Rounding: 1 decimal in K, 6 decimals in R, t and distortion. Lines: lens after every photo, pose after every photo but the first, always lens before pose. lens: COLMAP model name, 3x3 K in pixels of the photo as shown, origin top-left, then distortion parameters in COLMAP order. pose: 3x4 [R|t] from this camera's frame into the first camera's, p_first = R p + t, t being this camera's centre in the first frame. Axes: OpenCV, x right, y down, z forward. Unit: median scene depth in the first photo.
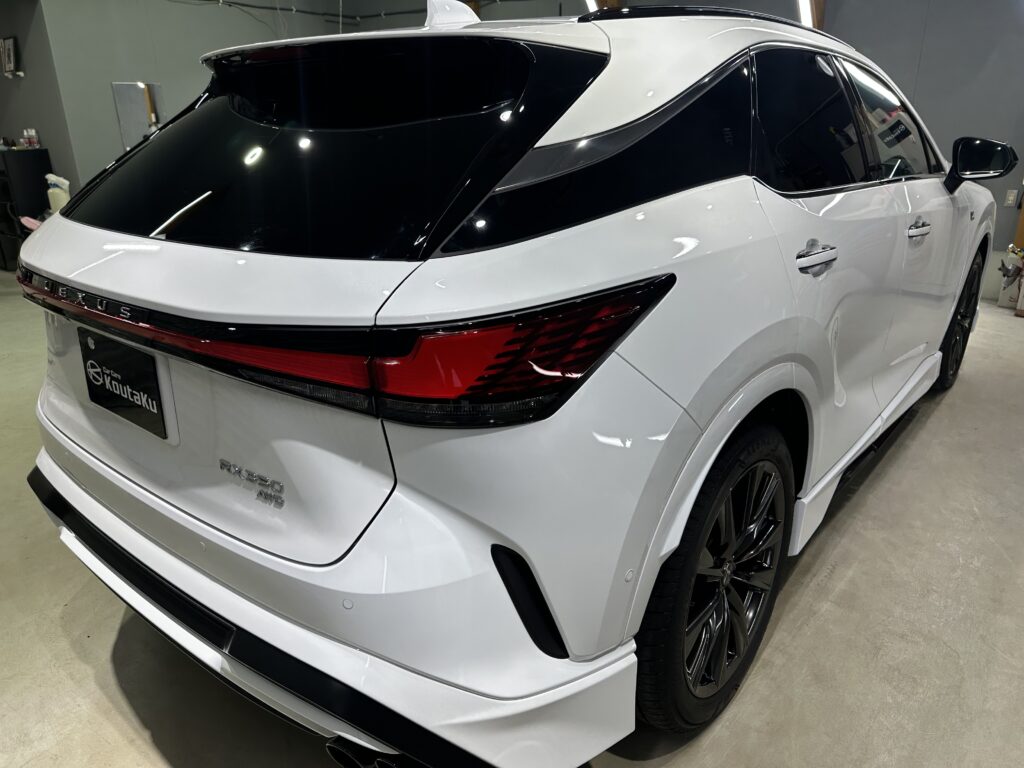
lens RADIAL K [[713.9, 0, 514.5], [0, 713.9, 387.7], [0, 0, 1]] dist [0.019943, -0.023419]
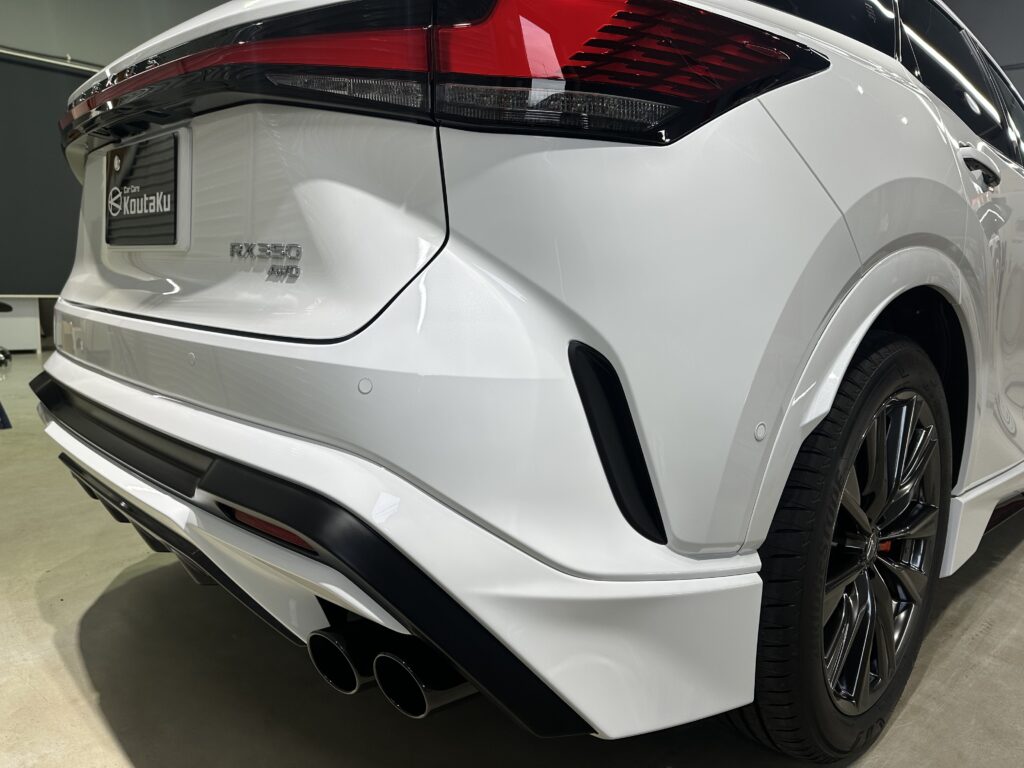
lens RADIAL K [[713.9, 0, 521.7], [0, 713.9, 400.7], [0, 0, 1]] dist [0.019943, -0.023419]
pose [[0.993606, 0.072007, -0.086966, -0.009359], [-0.088272, 0.975672, -0.200679, 0.267649], [0.070400, 0.207072, 0.975789, 0.196733]]
